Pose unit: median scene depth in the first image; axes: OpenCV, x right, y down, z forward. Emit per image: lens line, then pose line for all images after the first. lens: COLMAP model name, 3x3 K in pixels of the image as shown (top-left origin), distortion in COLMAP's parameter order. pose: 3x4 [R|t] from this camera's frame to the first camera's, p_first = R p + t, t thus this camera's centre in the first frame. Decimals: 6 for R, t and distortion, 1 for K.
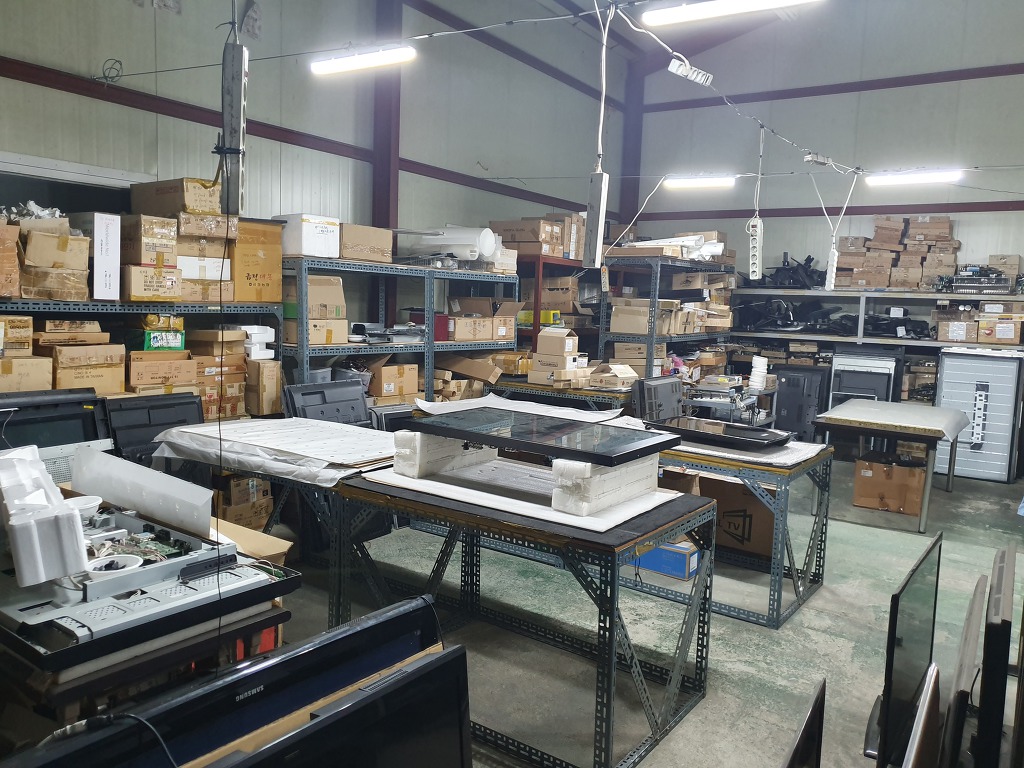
lens RADIAL K [[789.8, 0, 512.2], [0, 789.8, 379.5], [0, 0, 1]] dist [-0.037518, 0.017862]
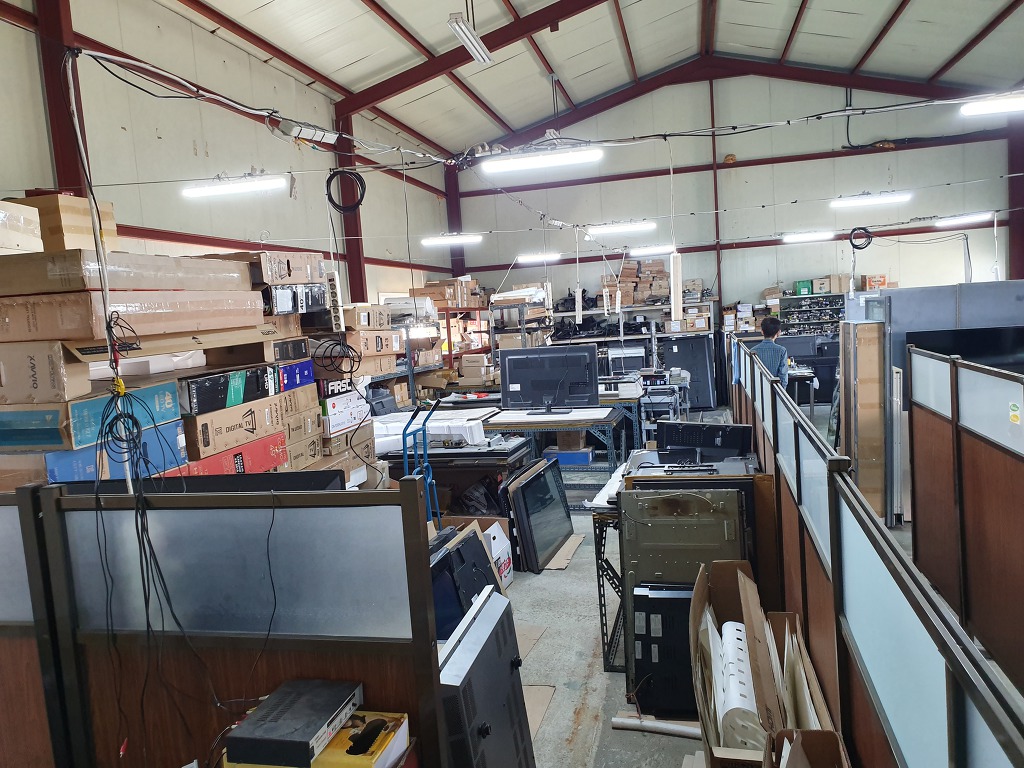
lens RADIAL K [[789.8, 0, 511.8], [0, 789.8, 386.9], [0, 0, 1]] dist [-0.037518, 0.017862]
pose [[0.929054, -0.131443, 0.345806, -0.350417], [0.137387, 0.990490, 0.007383, 0.006175], [-0.343488, 0.040650, 0.938277, -0.450862]]
